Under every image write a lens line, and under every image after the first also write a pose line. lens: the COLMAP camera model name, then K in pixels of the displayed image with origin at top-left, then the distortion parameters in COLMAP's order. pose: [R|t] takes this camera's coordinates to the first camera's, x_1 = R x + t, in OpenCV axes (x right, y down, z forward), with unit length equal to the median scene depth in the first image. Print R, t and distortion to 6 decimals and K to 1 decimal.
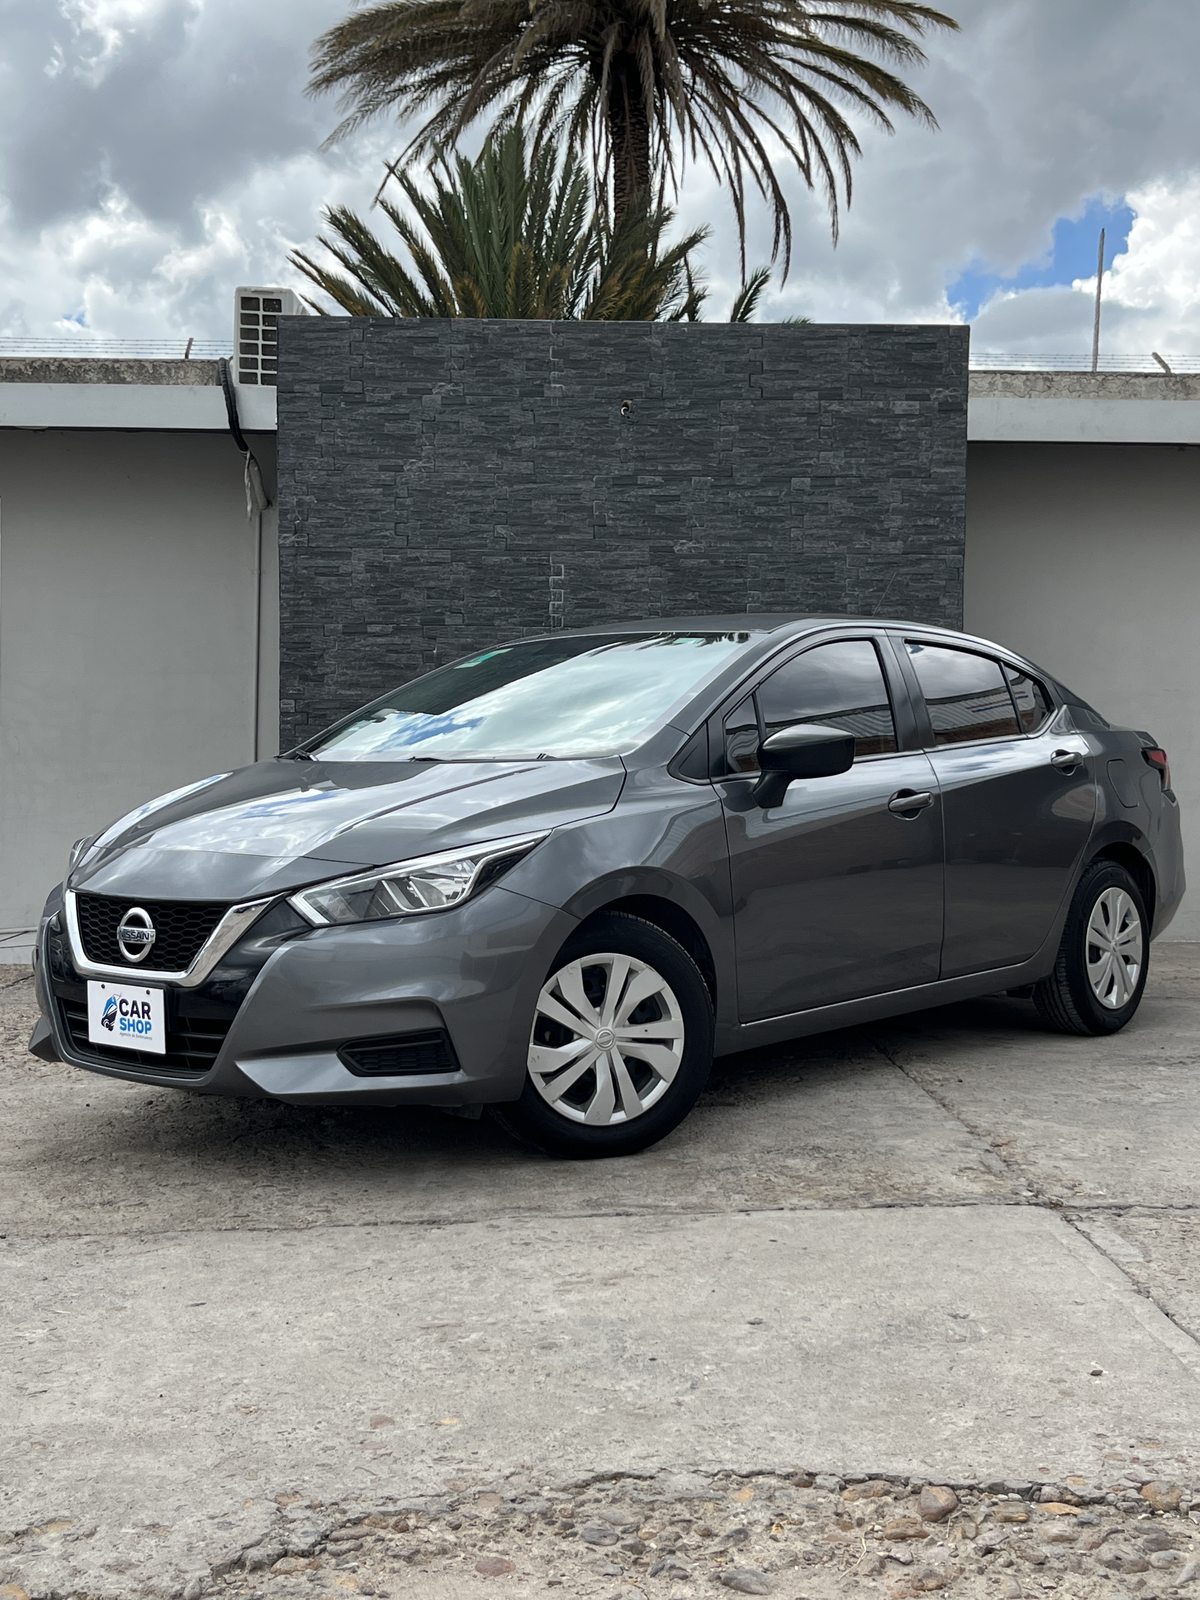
lens RADIAL K [[2316.5, 0, 601.8], [0, 2316.5, 831.5], [0, 0, 1]] dist [0.018519, -0.021089]
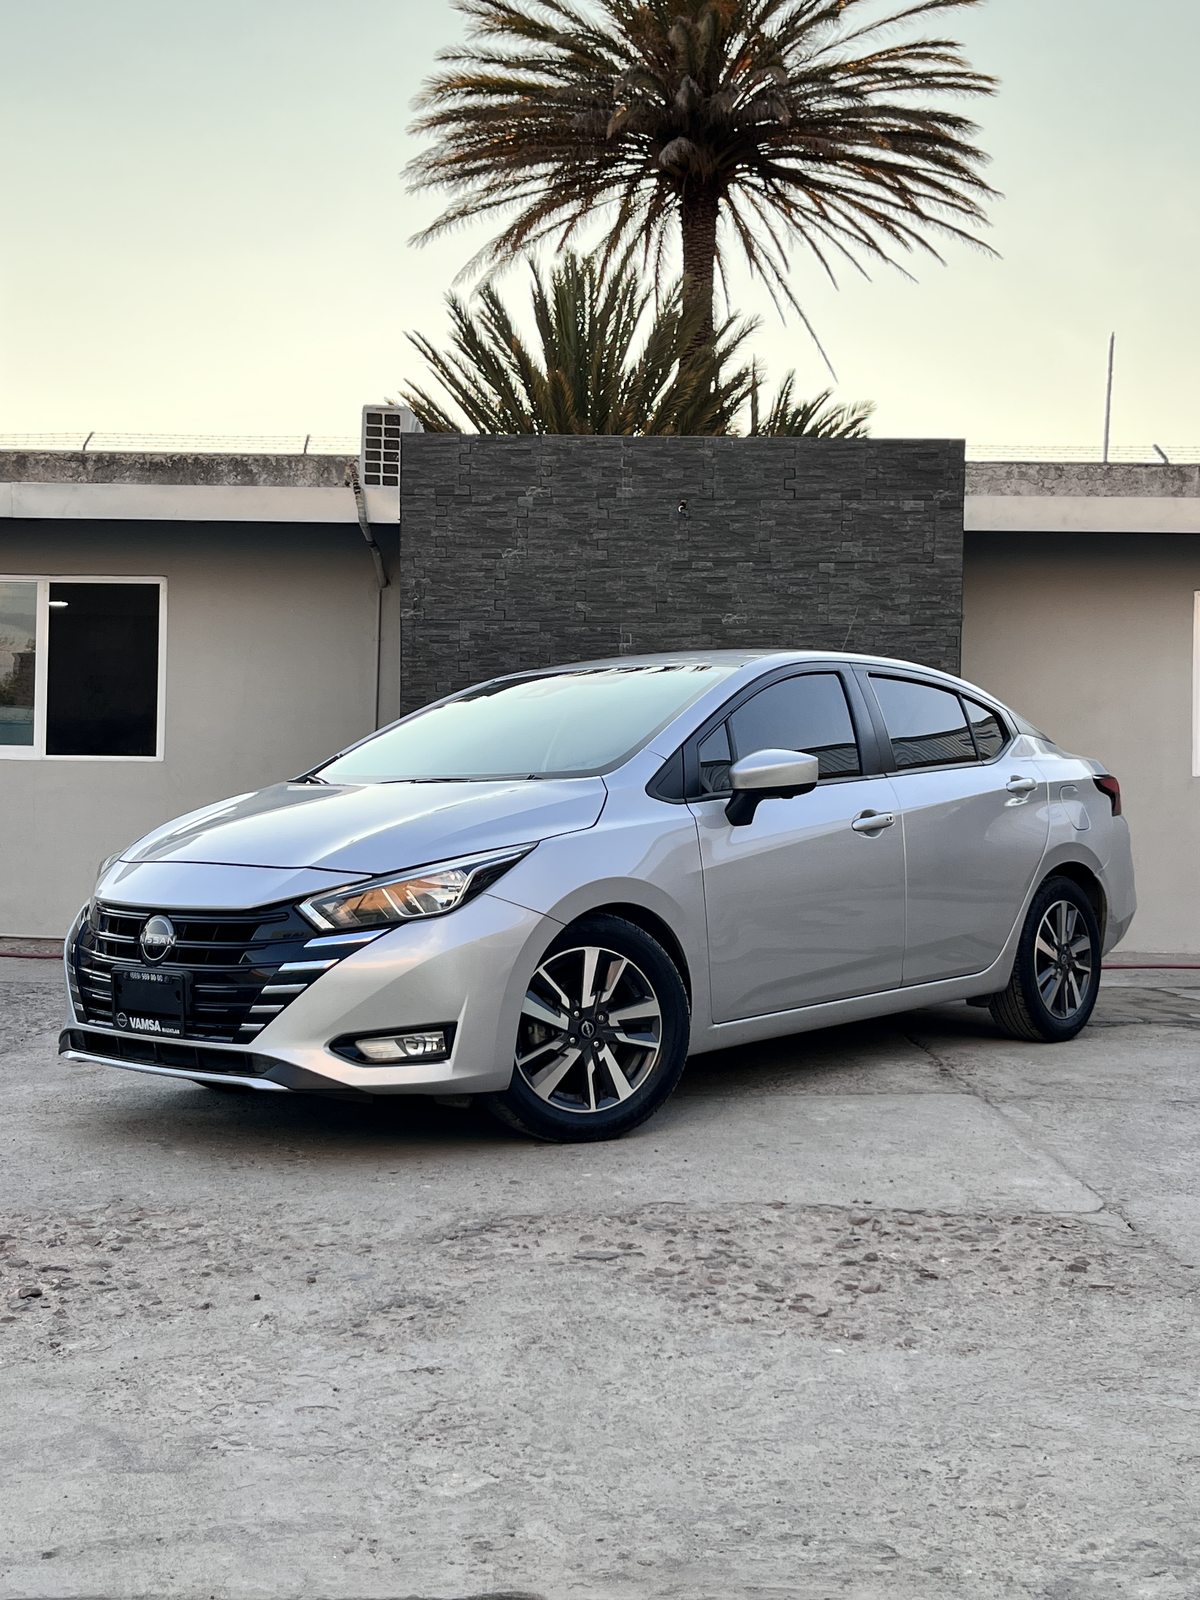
lens RADIAL K [[2377.2, 0, 559.2], [0, 2377.2, 801.5], [0, 0, 1]] dist [0.115831, -0.884311]
pose [[0.998950, 0.004415, -0.045602, 0.003101], [-0.006258, 0.999167, -0.040336, 0.024557], [0.045386, 0.040579, 0.998145, -0.255344]]
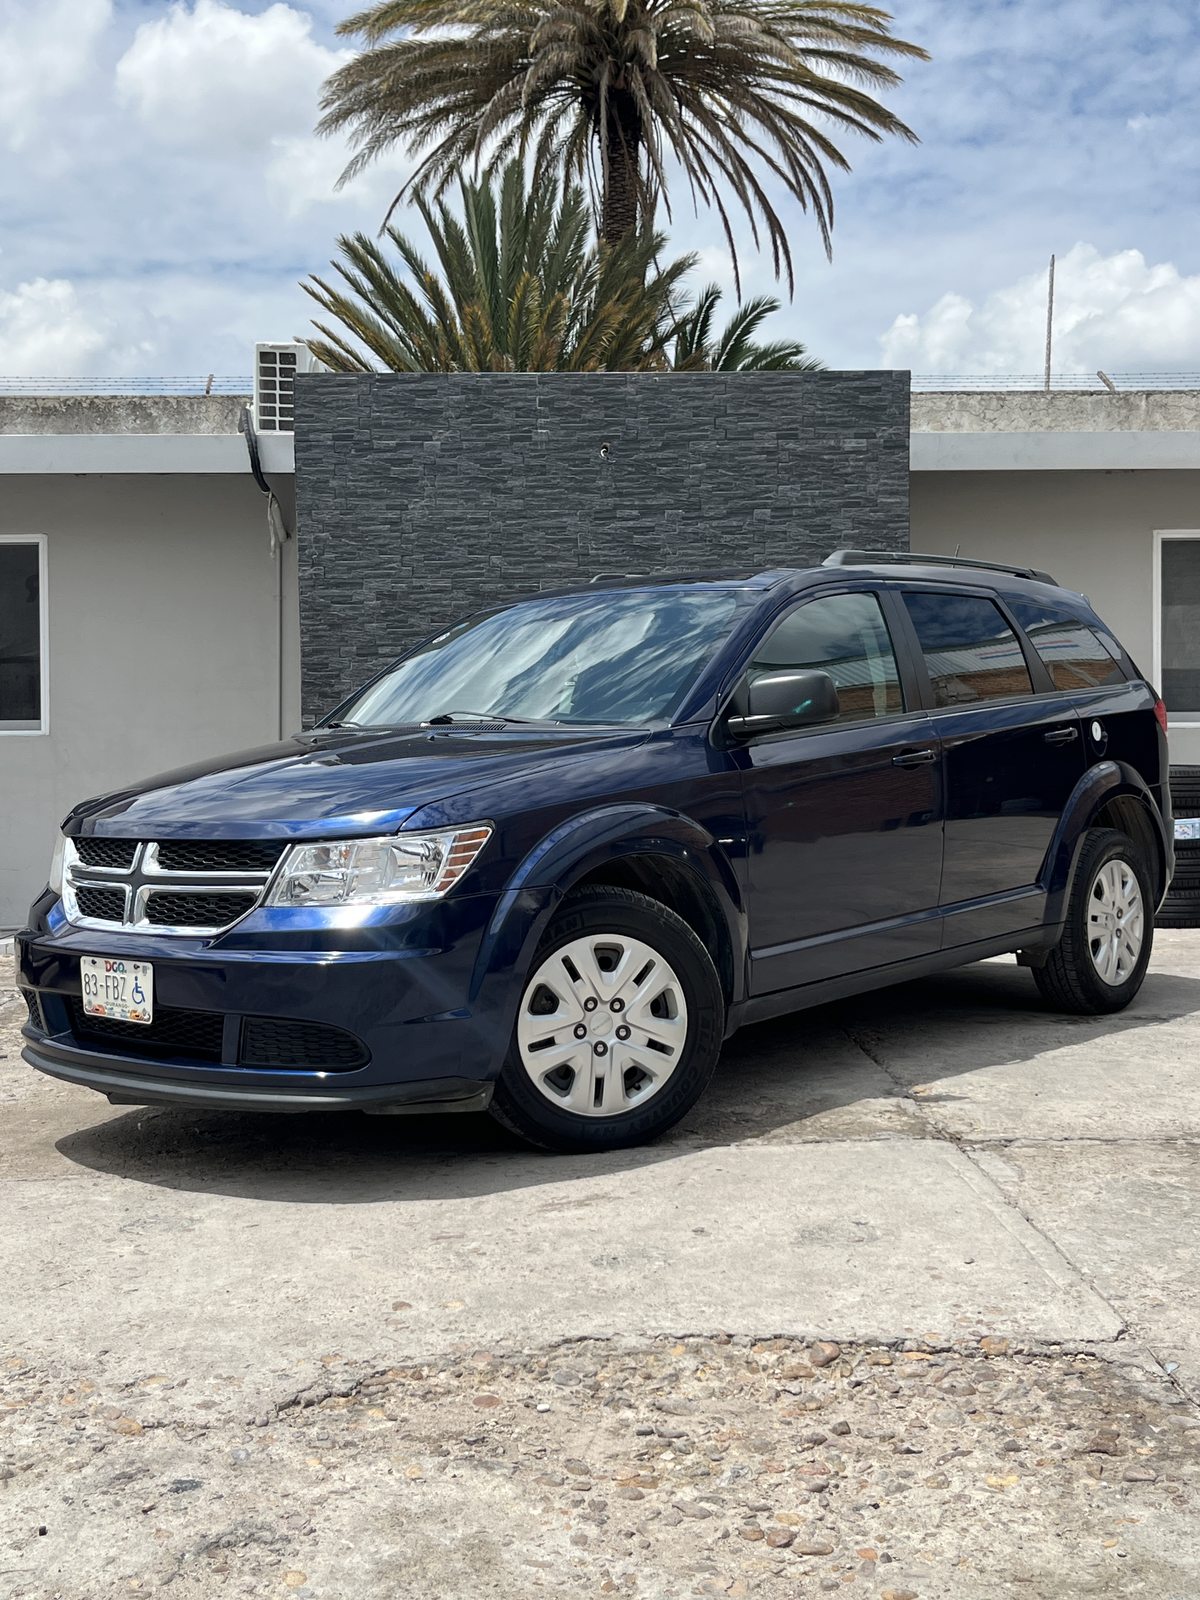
lens RADIAL K [[2280.1, 0, 599.9], [0, 2280.1, 831.1], [0, 0, 1]] dist [0.029184, -0.086072]
pose [[0.999847, -0.016618, -0.005406, 0.010815], [0.016662, 0.999827, 0.008234, -0.007102], [0.005268, -0.008323, 0.999951, -0.107340]]
